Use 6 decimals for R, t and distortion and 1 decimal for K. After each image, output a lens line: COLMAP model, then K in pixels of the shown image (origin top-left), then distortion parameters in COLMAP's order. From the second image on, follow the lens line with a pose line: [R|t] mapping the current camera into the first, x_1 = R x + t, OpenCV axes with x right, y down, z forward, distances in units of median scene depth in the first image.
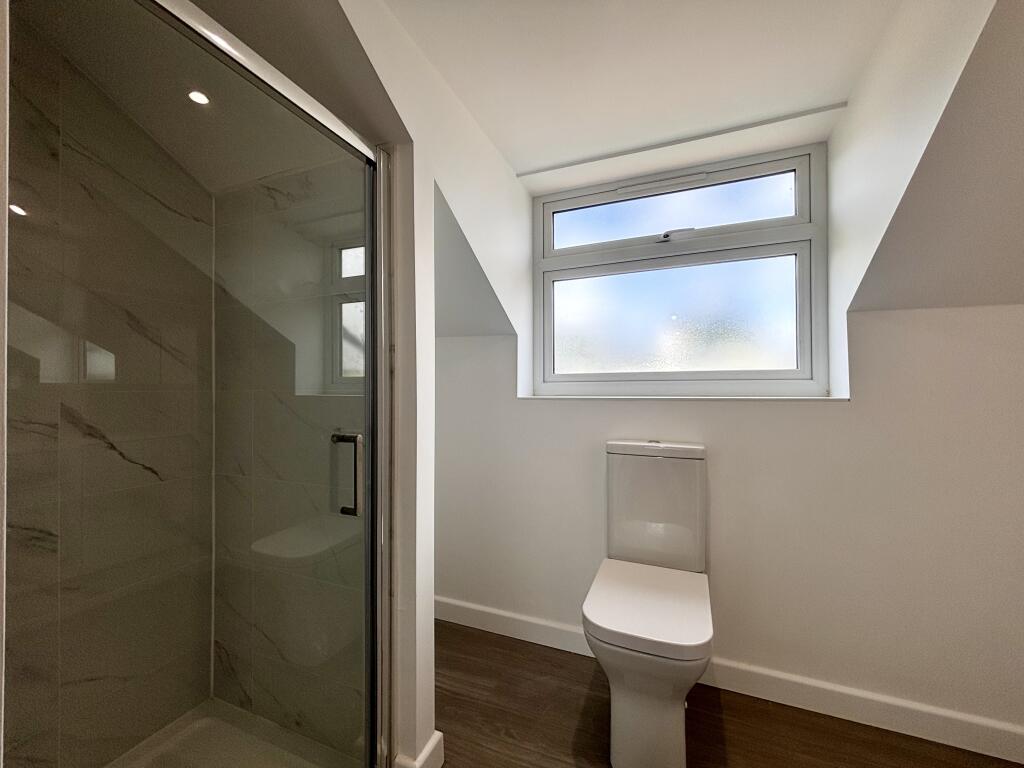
lens RADIAL K [[412.2, 0, 509.9], [0, 412.2, 384.1], [0, 0, 1]] dist [0.009049, -0.000747]
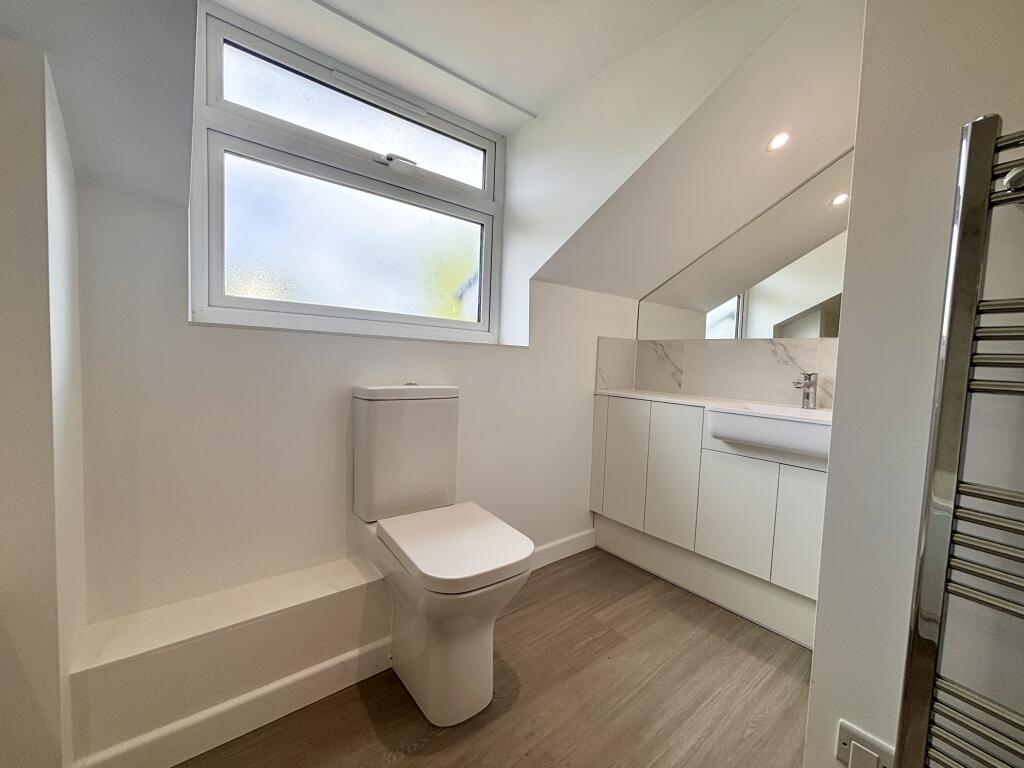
lens RADIAL K [[413.5, 0, 506.6], [0, 413.5, 388.9], [0, 0, 1]] dist [0.001228, -0.000085]
pose [[0.485973, -0.037432, 0.873172, -0.334155], [-0.055258, 0.995767, 0.073442, 0.065810], [-0.872225, -0.083941, 0.481848, 0.337141]]
